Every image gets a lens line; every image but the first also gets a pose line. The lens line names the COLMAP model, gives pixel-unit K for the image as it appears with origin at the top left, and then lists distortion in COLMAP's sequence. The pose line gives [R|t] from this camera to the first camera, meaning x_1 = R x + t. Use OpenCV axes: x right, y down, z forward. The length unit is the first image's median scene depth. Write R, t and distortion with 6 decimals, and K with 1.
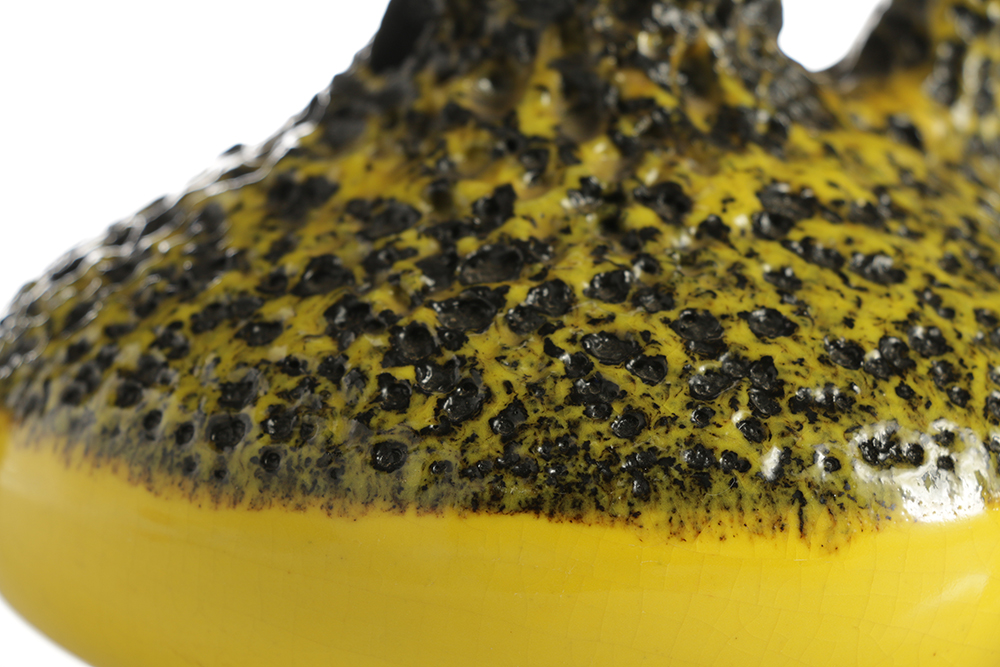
lens RADIAL K [[4449.8, 0, 500.8], [0, 4449.8, 332.9], [0, 0, 1]] dist [0.161322, 0.000000]
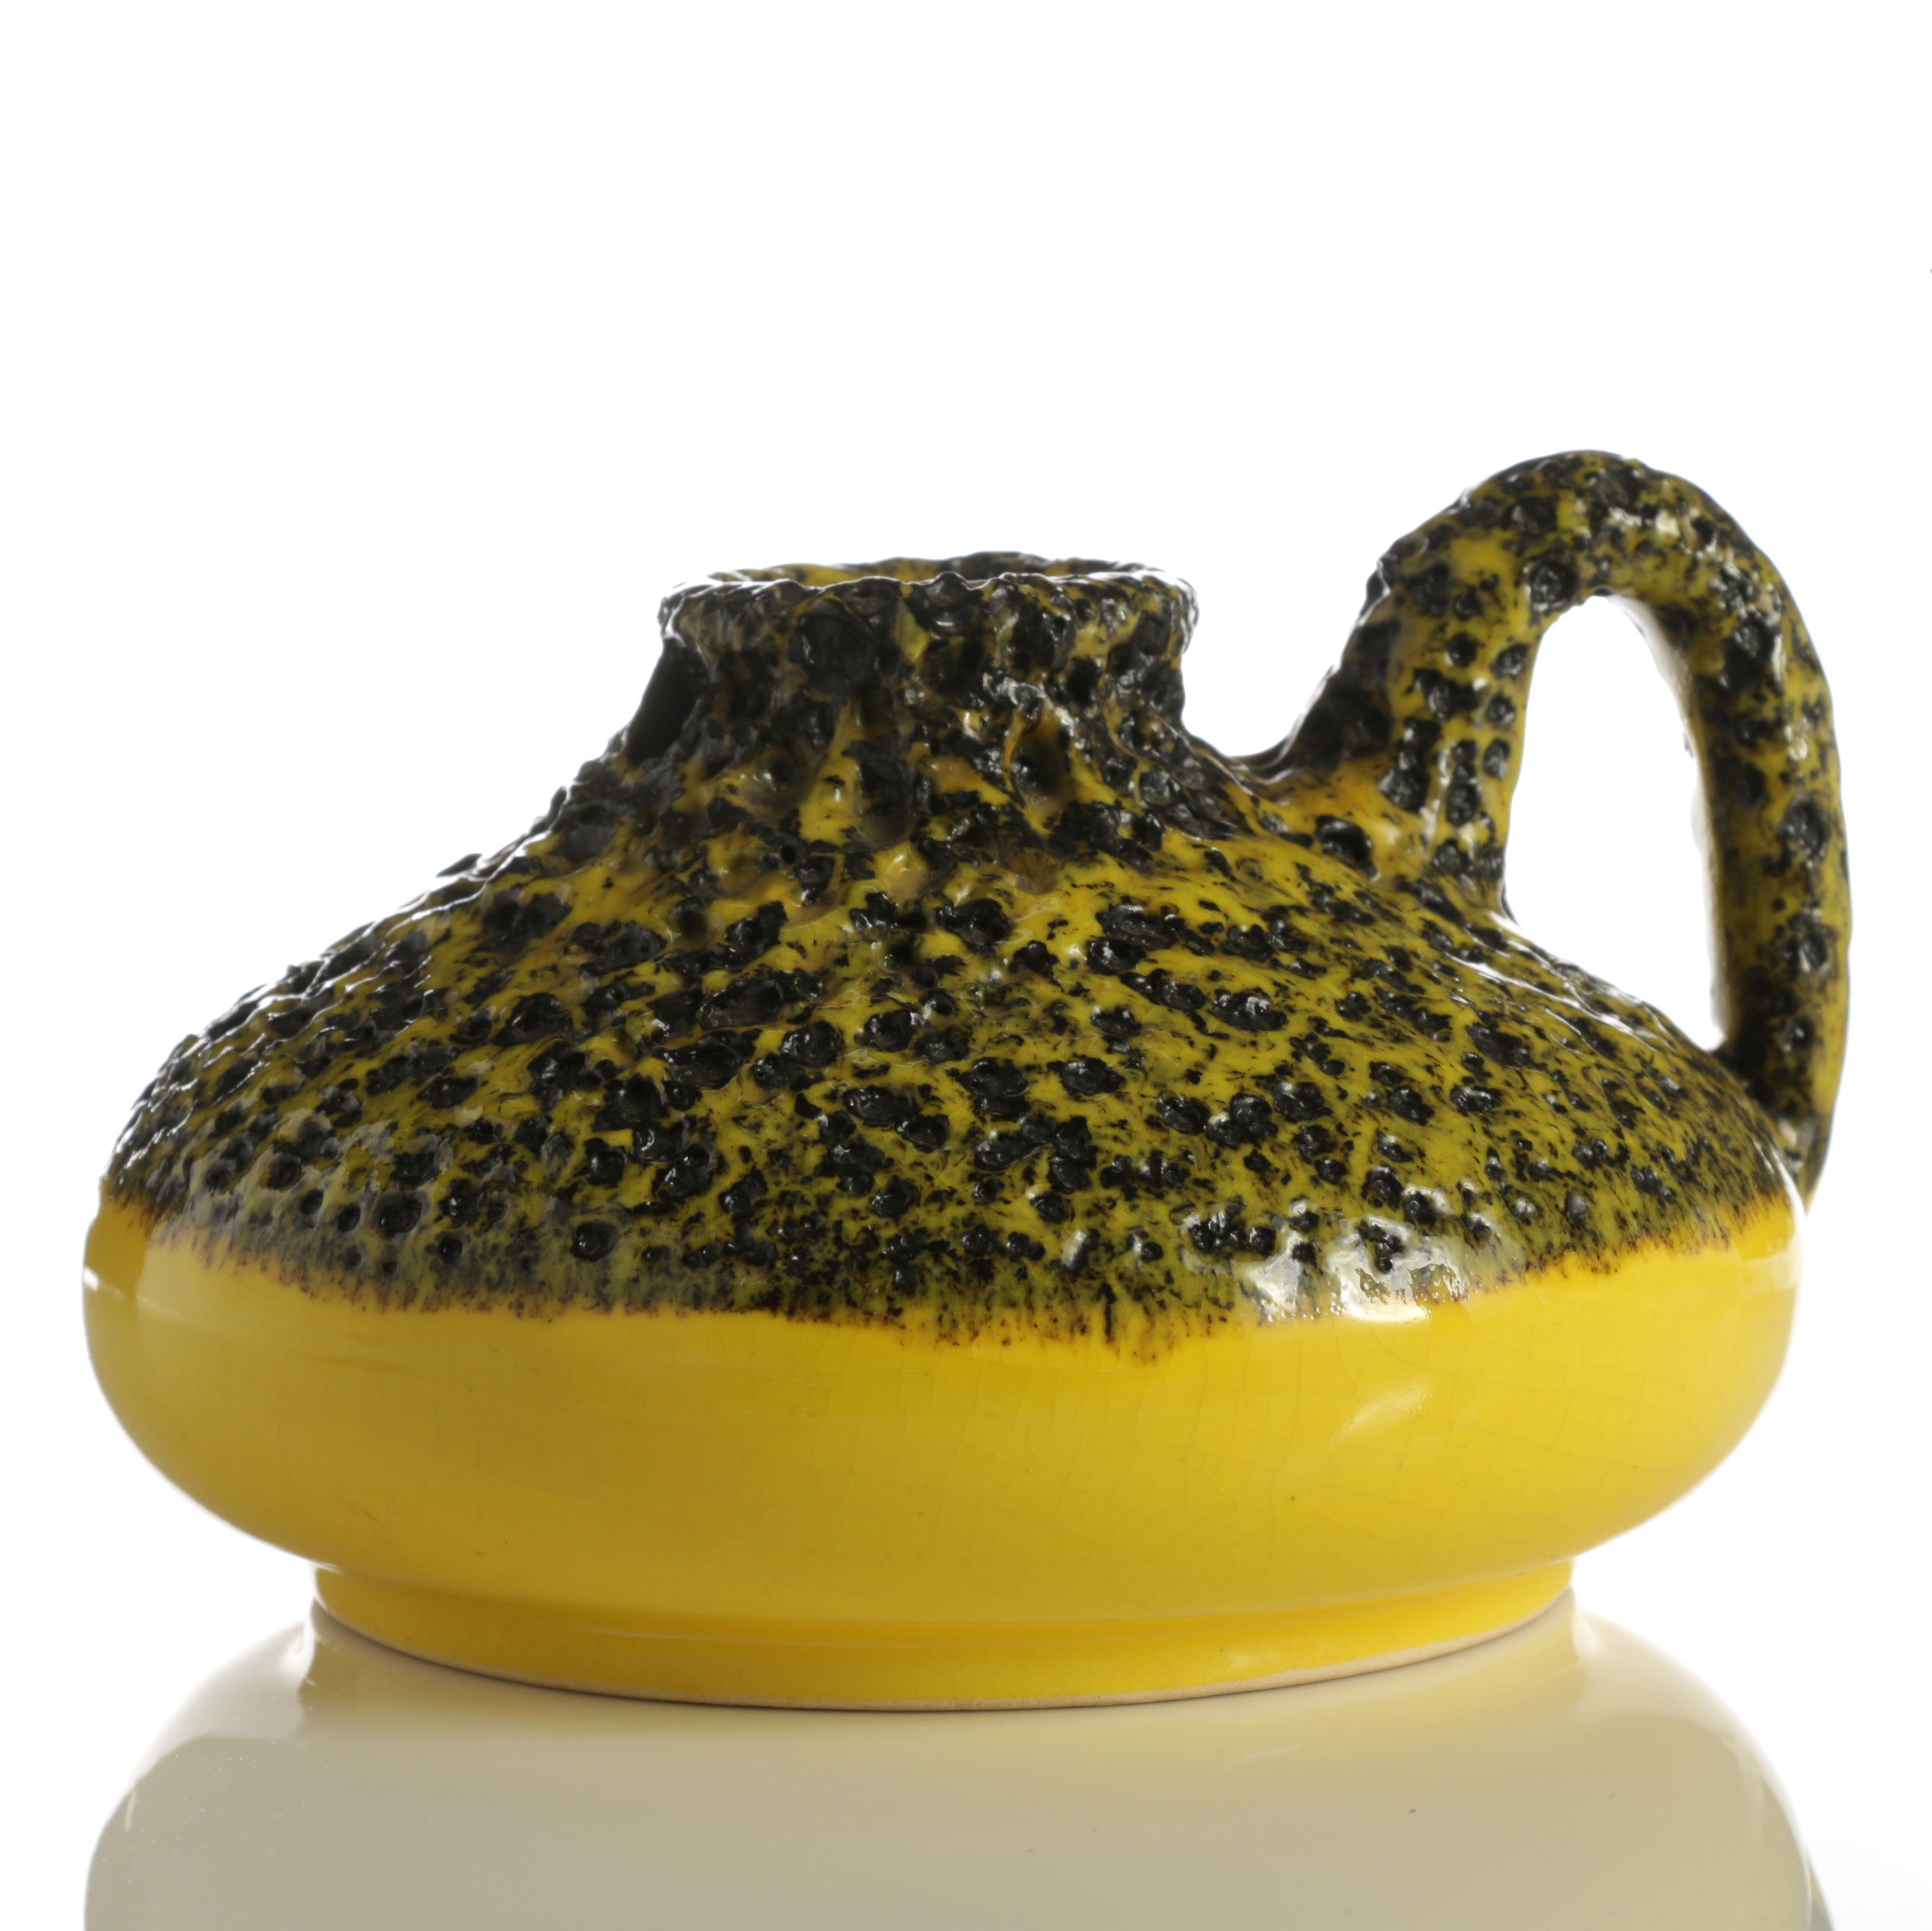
lens RADIAL K [[9819.4, 0, 970.5], [0, 9819.4, 972.3], [0, 0, 1]] dist [0.511387, 0.000000]
pose [[0.996232, -0.001578, -0.086716, 0.184838], [-0.002291, 0.999007, -0.044500, 0.055043], [0.086700, 0.044531, 0.995239, -0.705363]]
